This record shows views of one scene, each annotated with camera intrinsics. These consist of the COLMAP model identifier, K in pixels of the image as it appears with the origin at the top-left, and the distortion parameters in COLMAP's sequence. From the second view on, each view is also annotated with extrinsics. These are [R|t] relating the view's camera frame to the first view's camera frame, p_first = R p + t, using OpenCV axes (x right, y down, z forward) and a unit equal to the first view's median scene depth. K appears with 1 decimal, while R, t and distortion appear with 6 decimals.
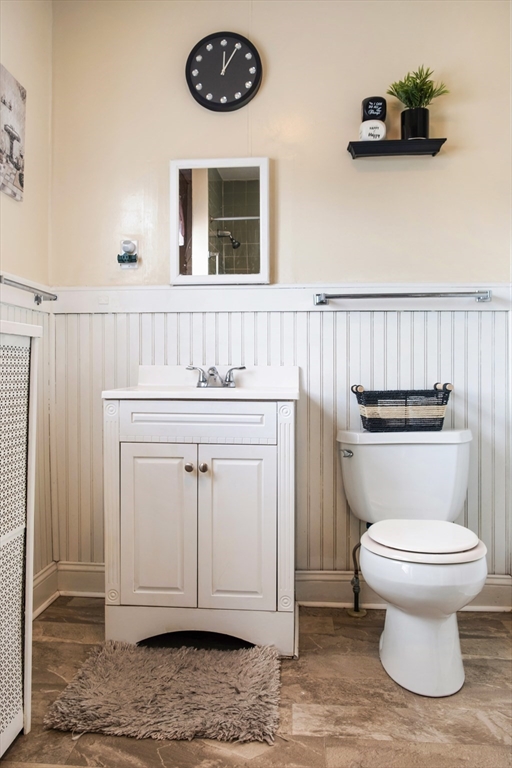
lens RADIAL K [[608.9, 0, 220.3], [0, 608.9, 368.4], [0, 0, 1]] dist [-0.049225, 0.039450]
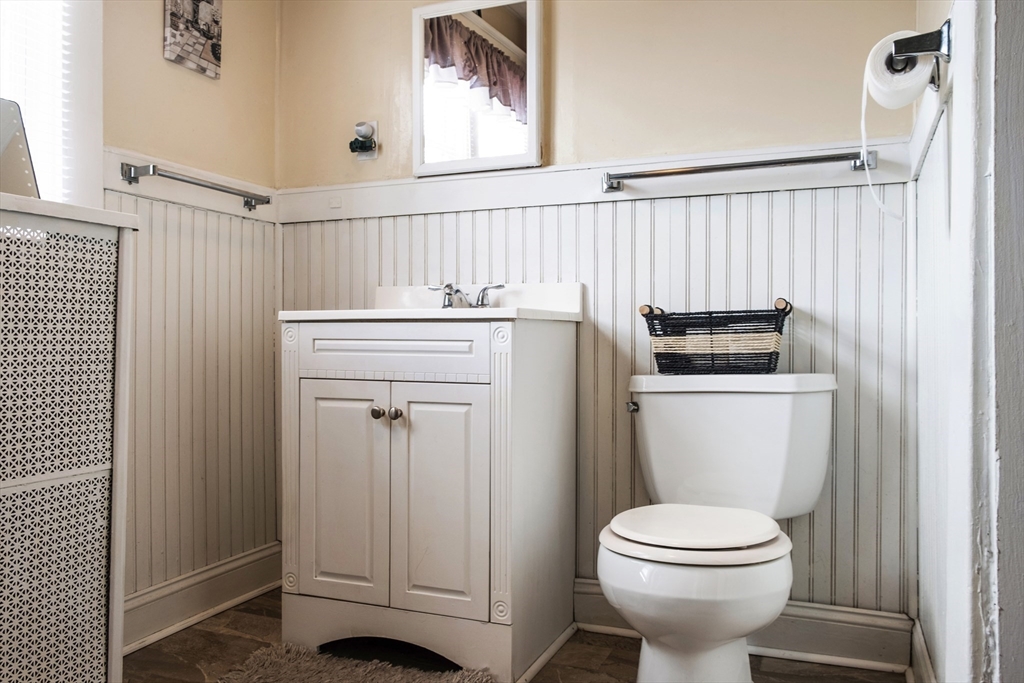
lens RADIAL K [[813.7, 0, 512.0], [0, 813.7, 341.5], [0, 0, 1]] dist [-0.050707, 0.040472]
pose [[0.955996, -0.000889, -0.293378, 0.342587], [-0.000164, 0.999994, -0.003565, 0.070646], [0.293379, 0.003456, 0.955990, 0.099499]]
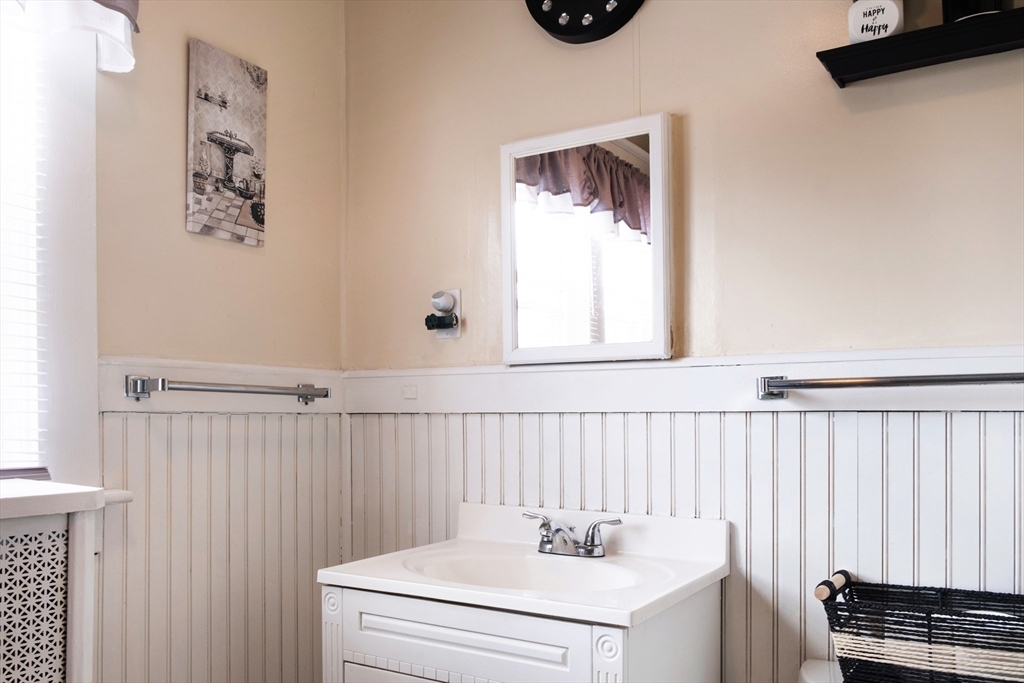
lens RADIAL K [[807.3, 0, 537.7], [0, 807.3, 406.4], [0, 0, 1]] dist [-0.035805, 0.007999]
pose [[0.902245, -0.005885, -0.431183, 0.288574], [0.003714, 0.999976, -0.005878, -0.100388], [0.431208, 0.003702, 0.902245, 0.356394]]
